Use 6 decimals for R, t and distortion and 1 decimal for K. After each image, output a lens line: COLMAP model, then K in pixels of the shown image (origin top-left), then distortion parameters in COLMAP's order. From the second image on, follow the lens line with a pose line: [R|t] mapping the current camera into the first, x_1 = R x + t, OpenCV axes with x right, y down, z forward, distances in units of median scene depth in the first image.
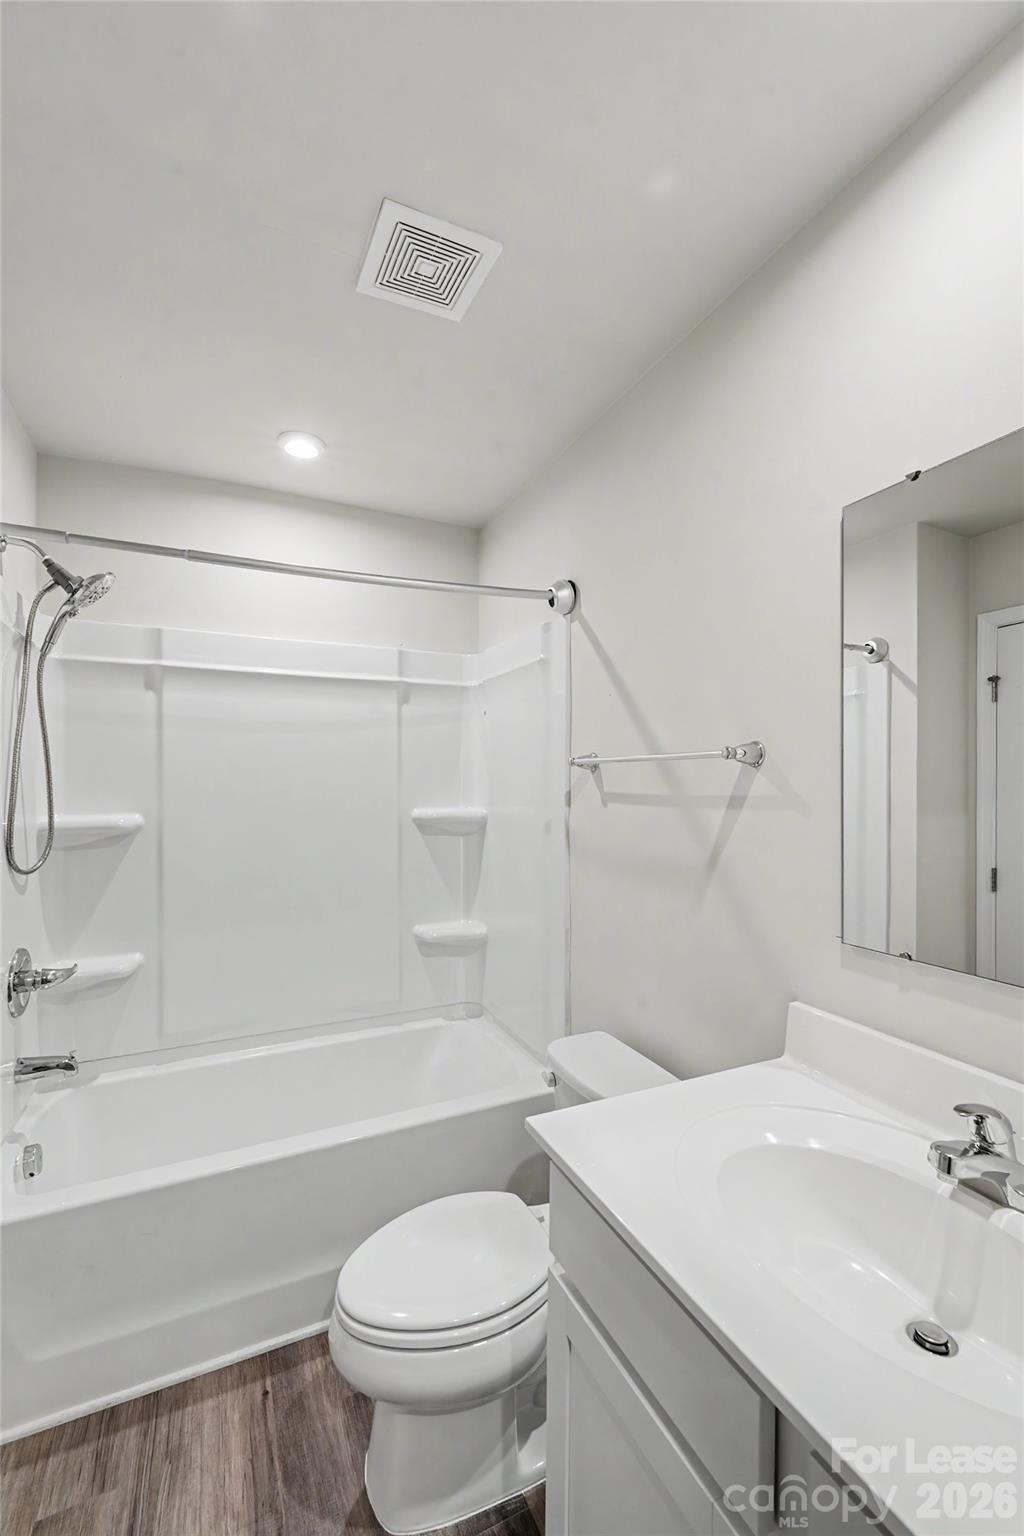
lens RADIAL K [[639.2, 0, 518.0], [0, 639.2, 786.0], [0, 0, 1]] dist [0.001360, -0.000120]
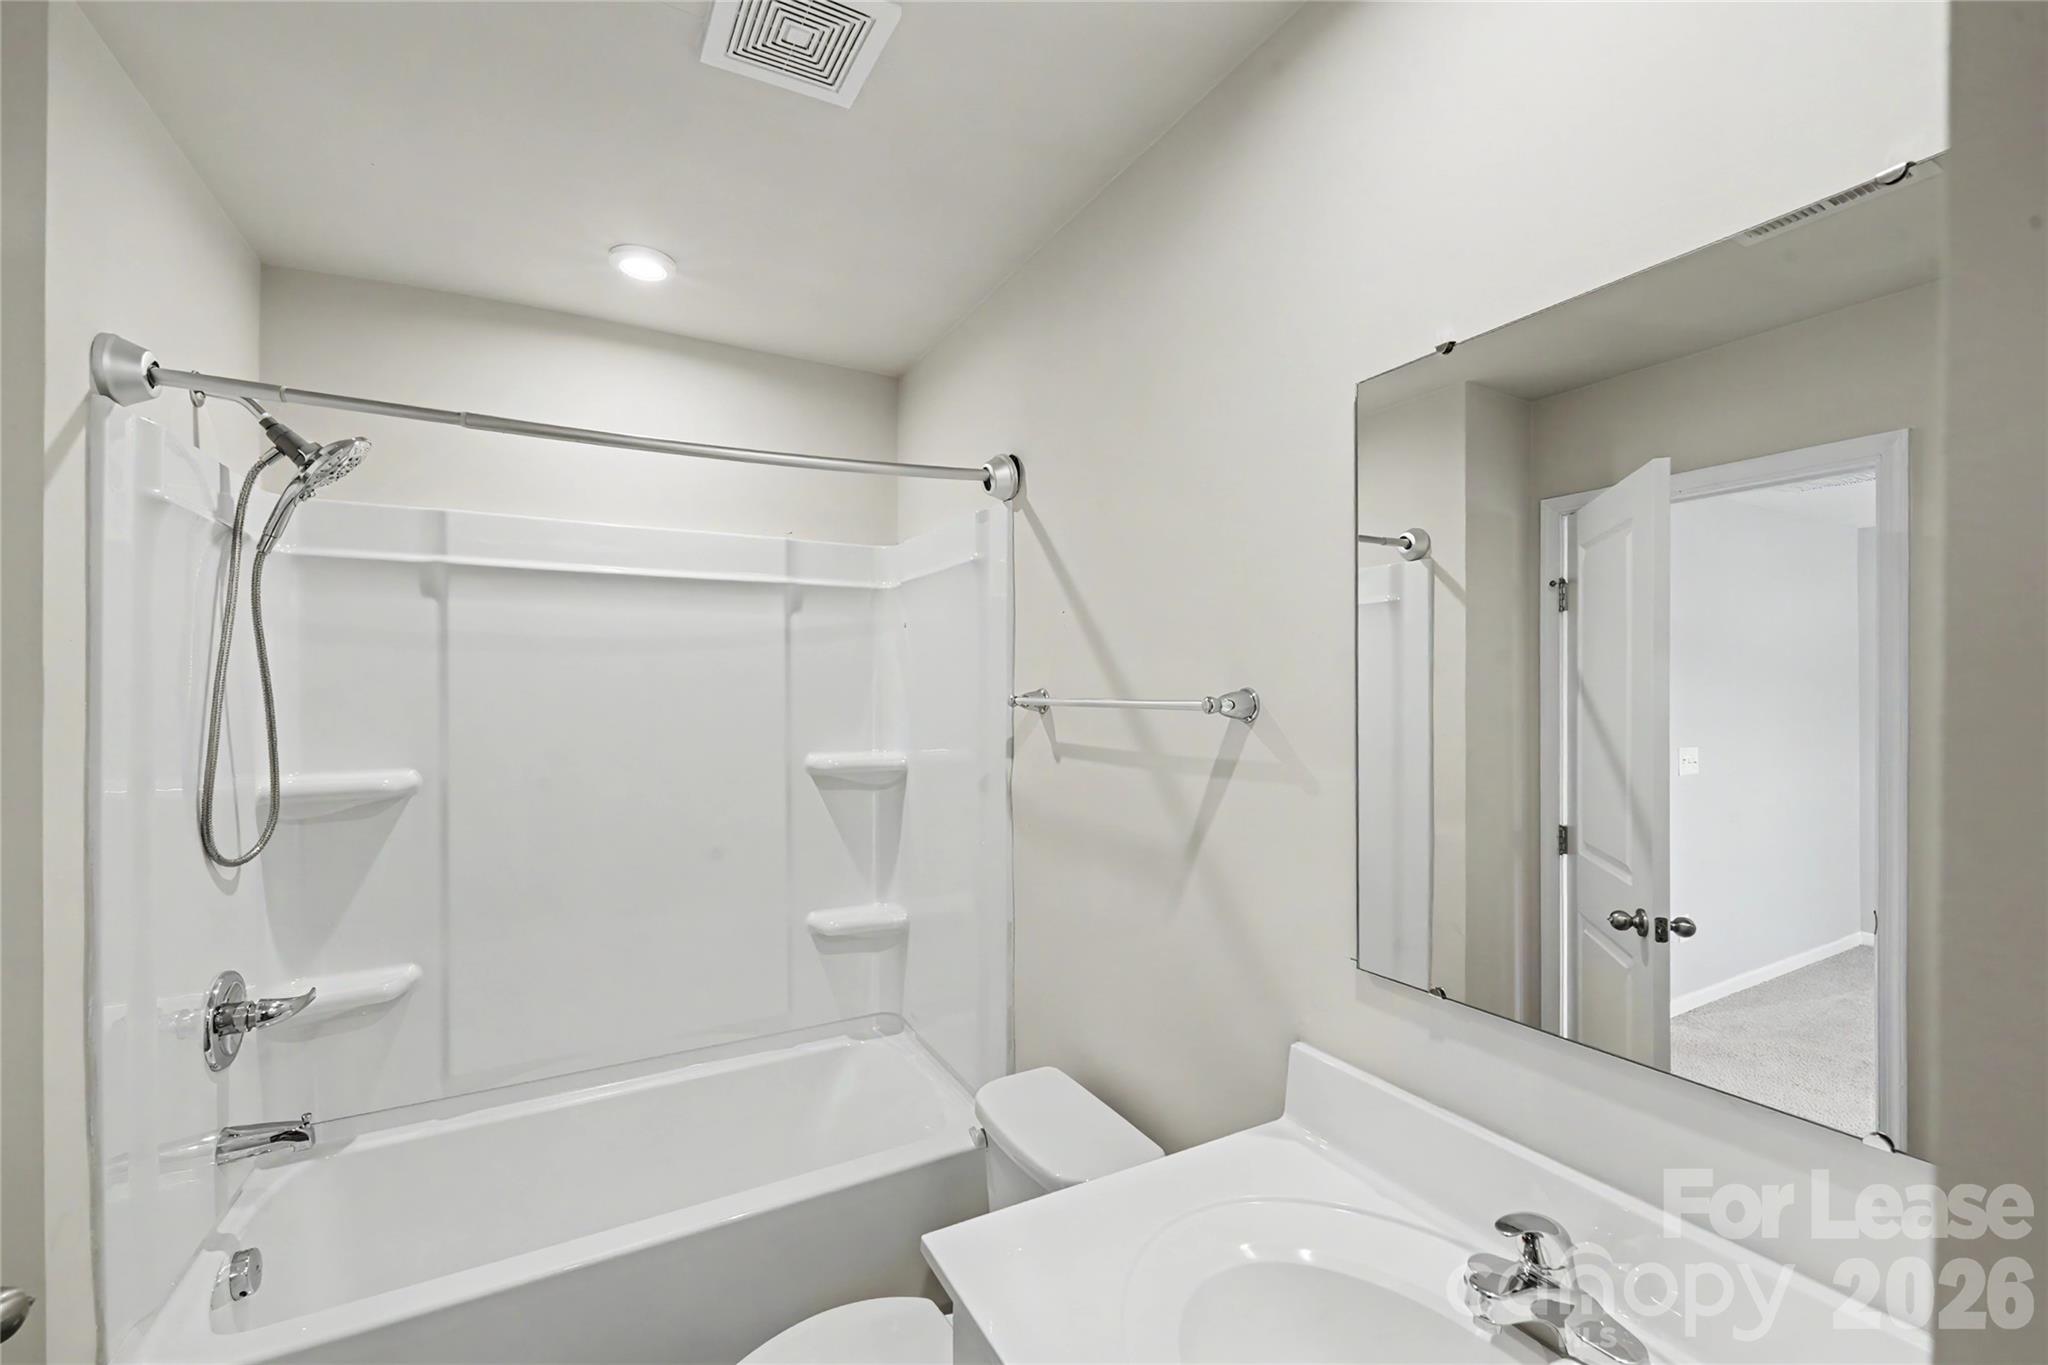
lens RADIAL K [[830.6, 0, 1021.7], [0, 830.6, 693.2], [0, 0, 1]] dist [-0.000555, -0.000534]
pose [[0.998252, -0.001200, 0.059093, 0.038683], [0.001363, 0.999995, -0.002722, -0.046067], [-0.059090, 0.002798, 0.998249, 0.037663]]
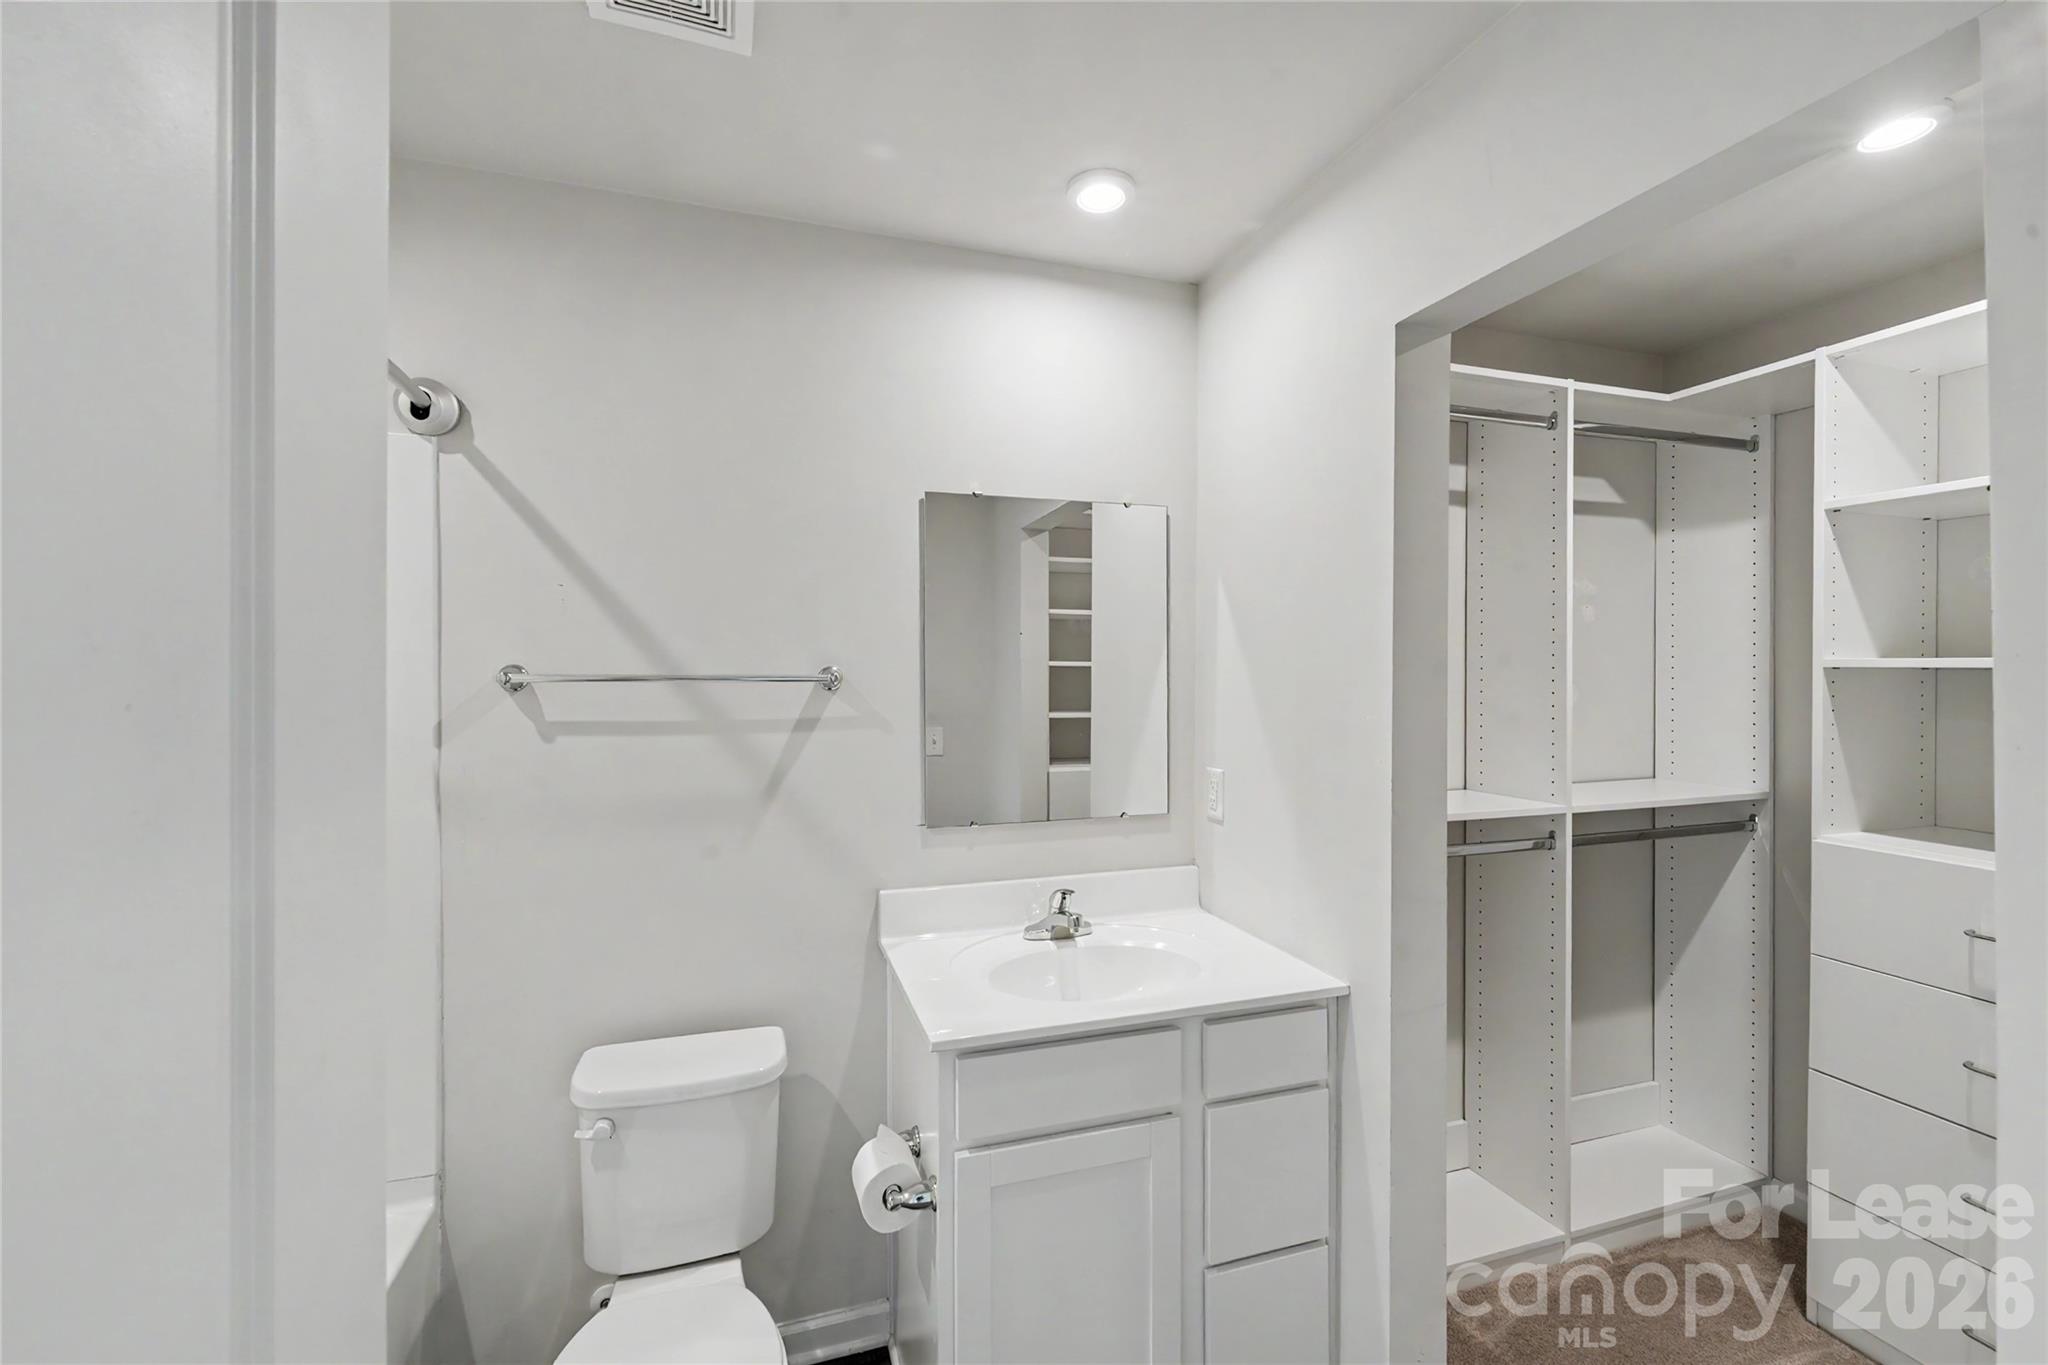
lens RADIAL K [[829.7, 0, 1026.3], [0, 829.7, 692.2], [0, 0, 1]] dist [0.013121, -0.006641]
pose [[0.132301, -0.011428, 0.991144, -0.721240], [0.004387, 0.999930, 0.010944, -0.030754], [-0.991200, 0.002900, 0.132342, 0.370392]]
